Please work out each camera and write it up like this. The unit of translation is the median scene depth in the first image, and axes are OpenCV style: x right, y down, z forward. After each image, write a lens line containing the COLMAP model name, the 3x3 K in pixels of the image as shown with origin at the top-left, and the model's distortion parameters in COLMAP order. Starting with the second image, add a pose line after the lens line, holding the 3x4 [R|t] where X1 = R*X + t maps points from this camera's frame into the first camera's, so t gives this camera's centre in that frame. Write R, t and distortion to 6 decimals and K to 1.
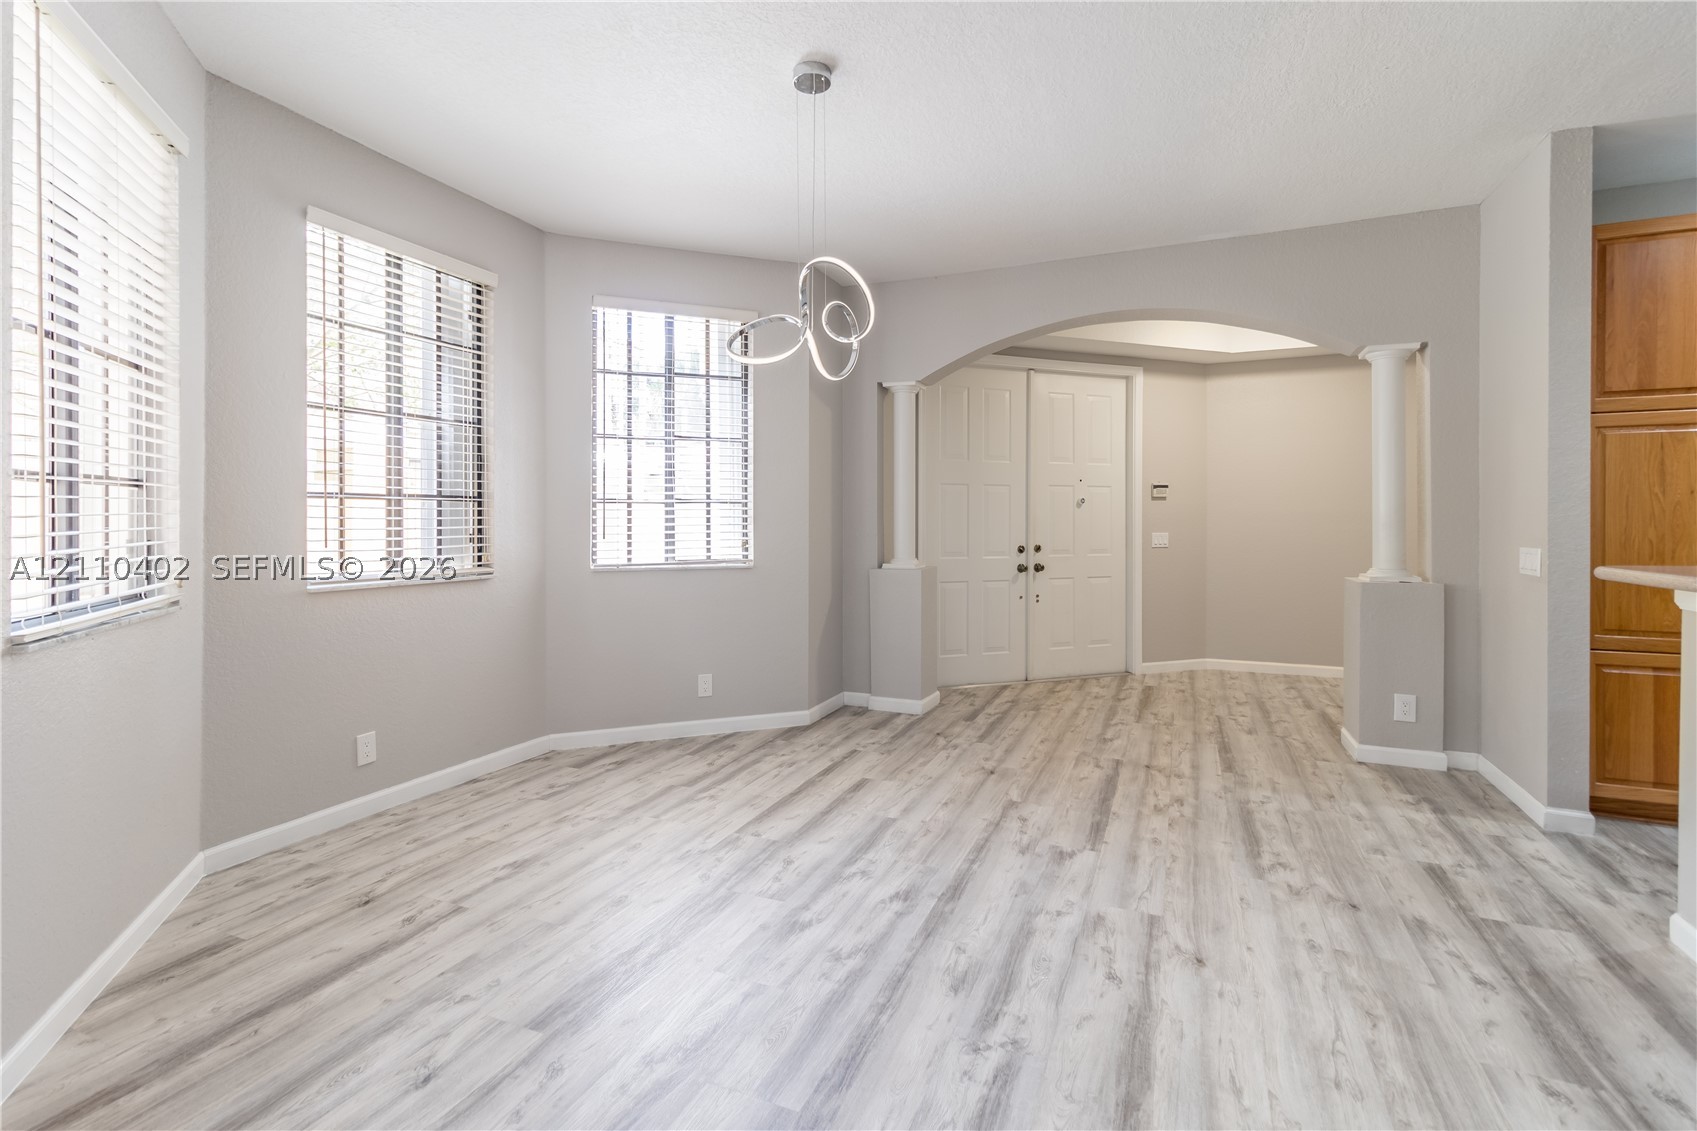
lens RADIAL K [[771.9, 0, 847.8], [0, 771.9, 526.4], [0, 0, 1]] dist [0.001594, 0.000175]
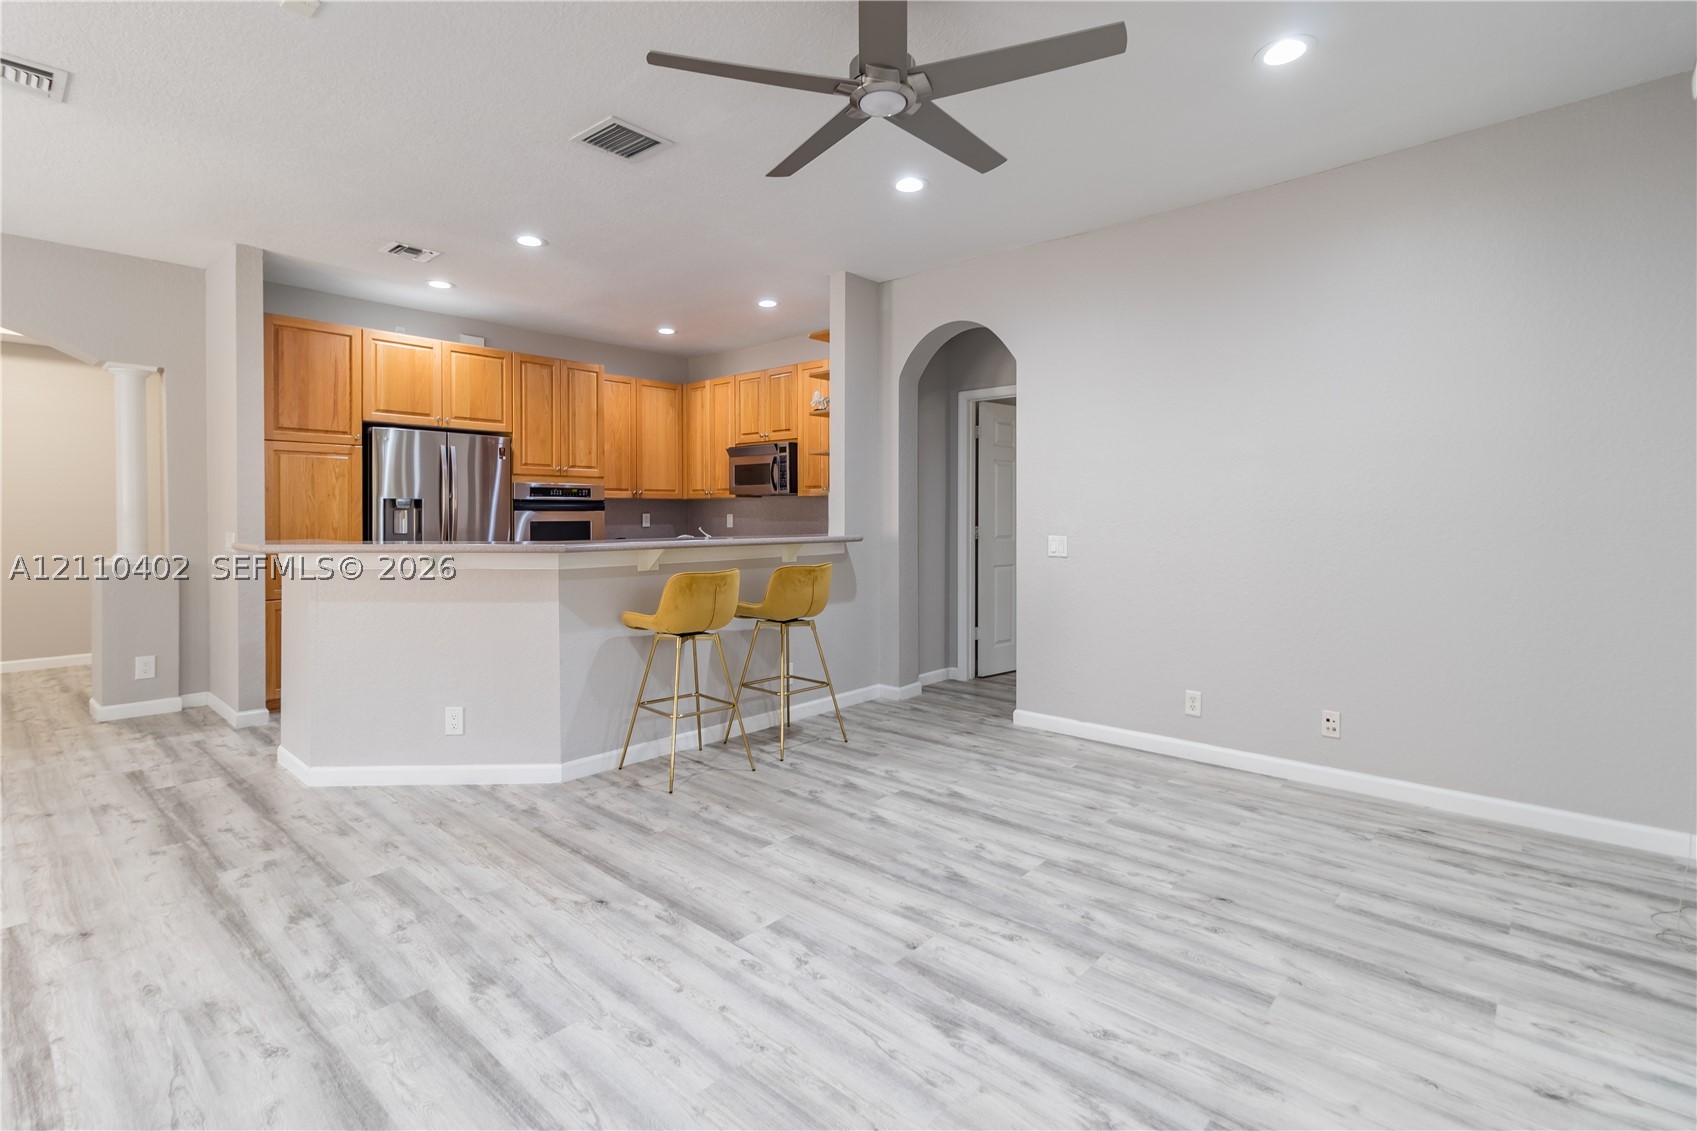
lens RADIAL K [[805.0, 0, 846.2], [0, 805.0, 521.8], [0, 0, 1]] dist [0.004426, 0.000466]
pose [[0.323121, -0.005078, 0.946344, -0.146566], [0.000293, 0.999986, 0.005266, 0.001544], [-0.946358, -0.001424, 0.323118, -0.549177]]
